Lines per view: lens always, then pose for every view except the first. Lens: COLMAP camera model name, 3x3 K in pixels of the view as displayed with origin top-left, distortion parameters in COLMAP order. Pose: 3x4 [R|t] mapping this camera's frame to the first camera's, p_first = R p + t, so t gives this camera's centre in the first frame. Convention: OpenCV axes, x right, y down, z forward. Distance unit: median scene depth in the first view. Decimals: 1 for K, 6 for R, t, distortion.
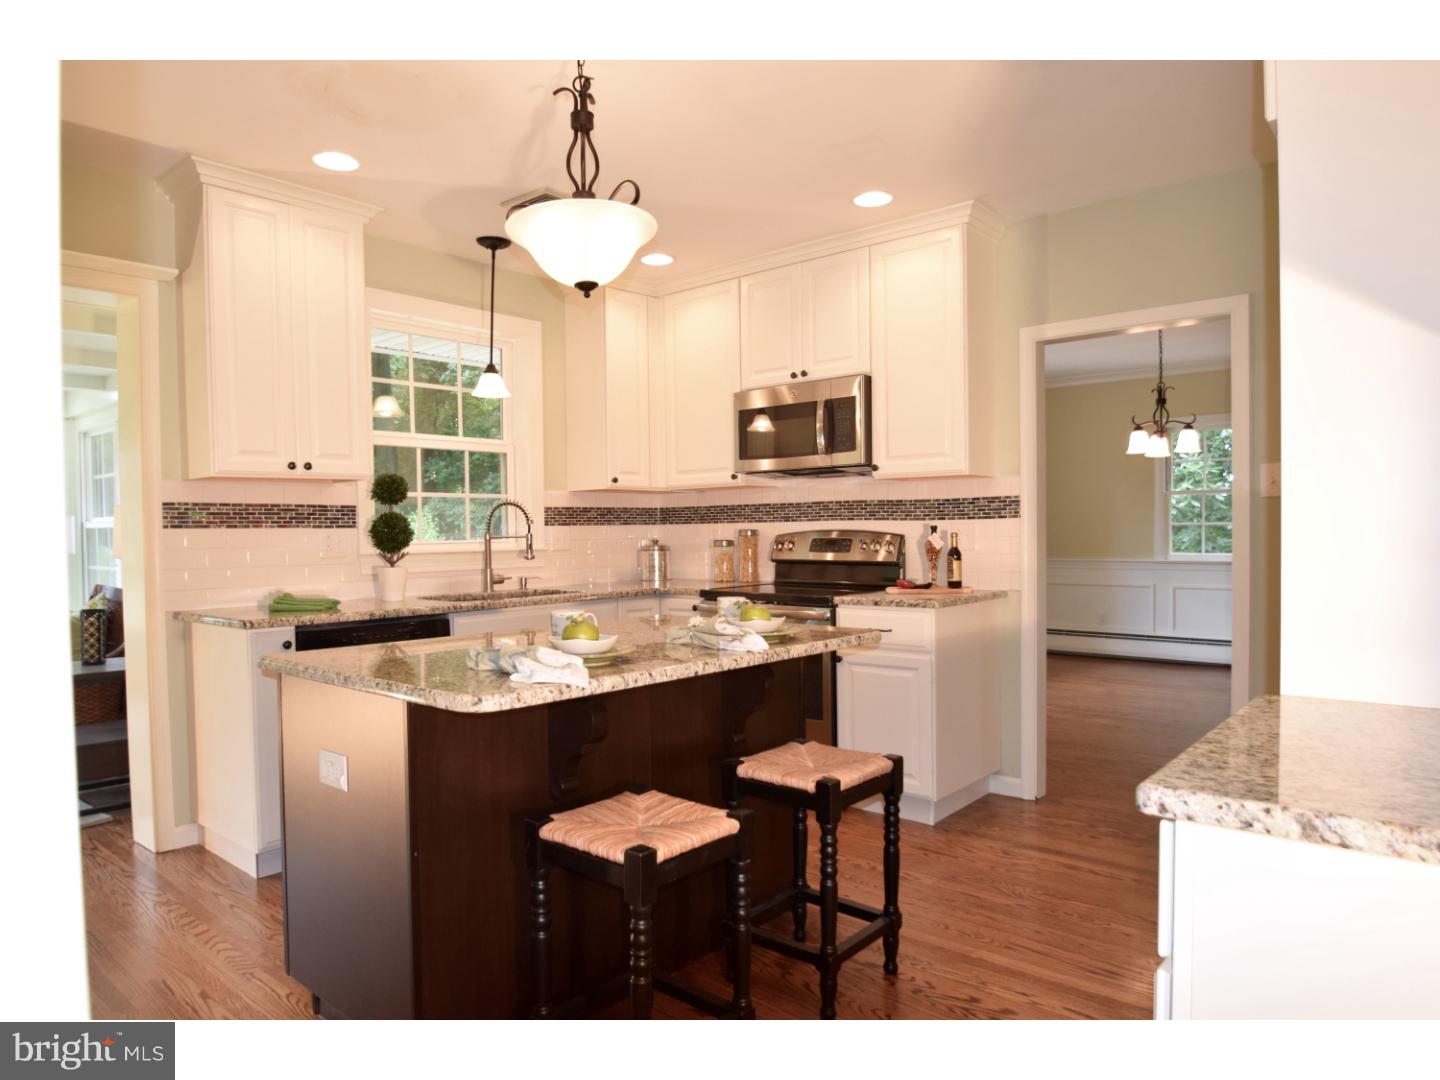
lens RADIAL K [[911.0, 0, 729.4], [0, 911.0, 561.4], [0, 0, 1]] dist [-0.033071, 0.000663]
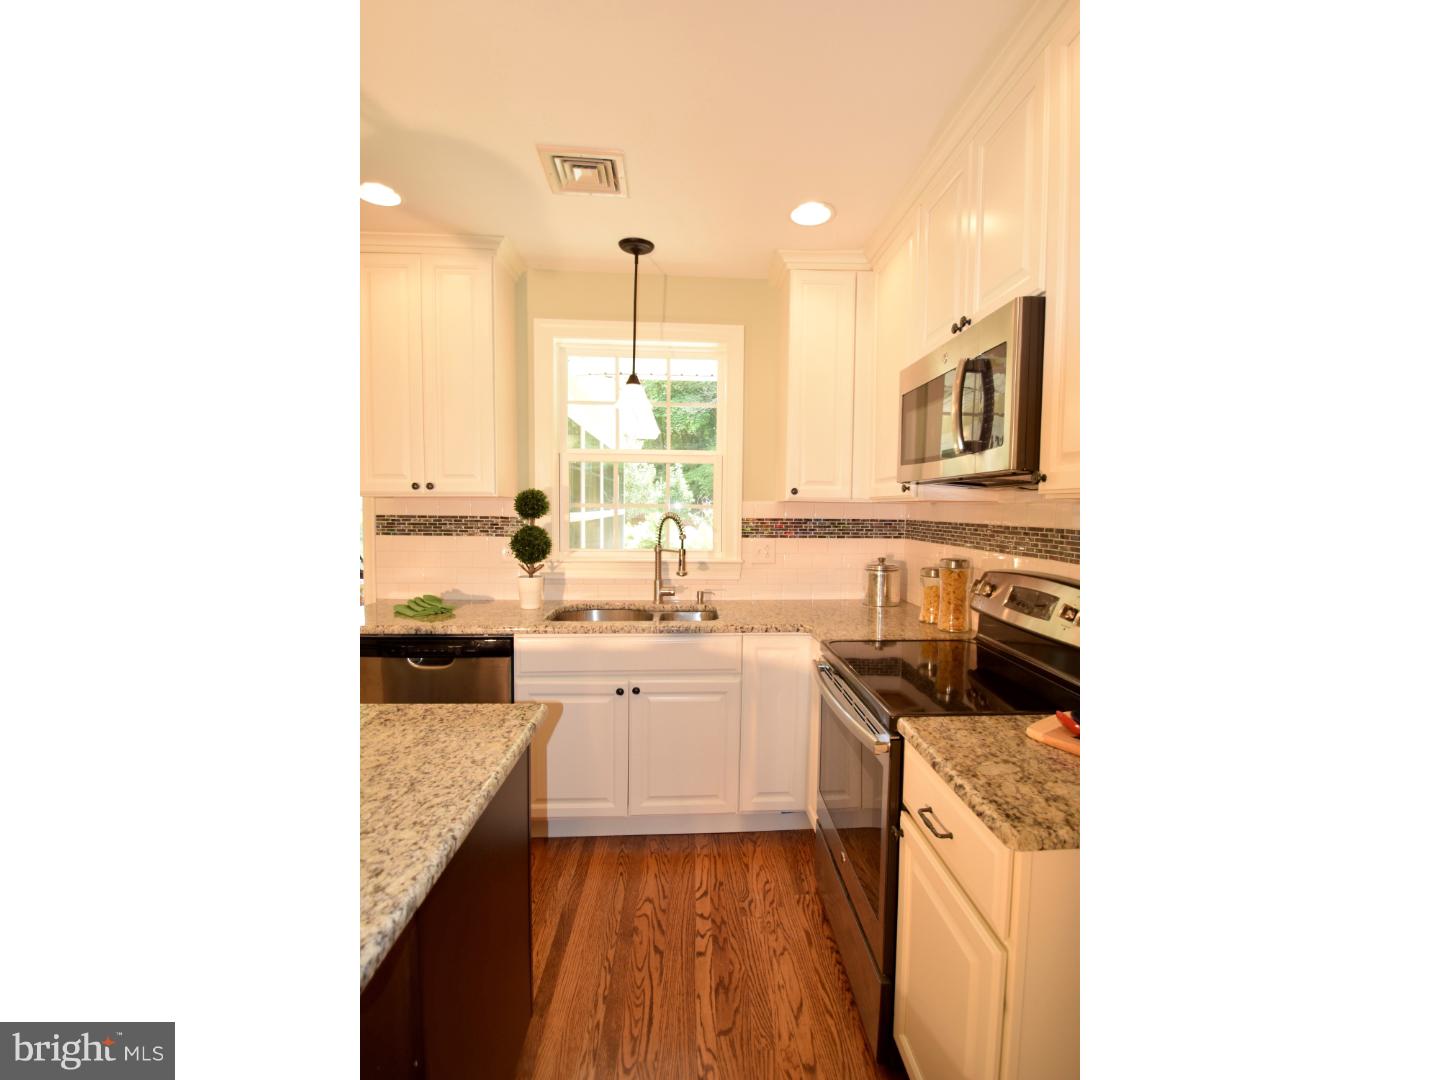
lens RADIAL K [[594.0, 0, 719.7], [0, 594.0, 536.2], [0, 0, 1]] dist [-0.004159, -0.000113]
pose [[0.694365, 0.057848, -0.717294, 0.284279], [-0.044963, 0.998304, 0.036984, -0.076756], [0.718217, 0.006571, 0.695788, 0.659889]]
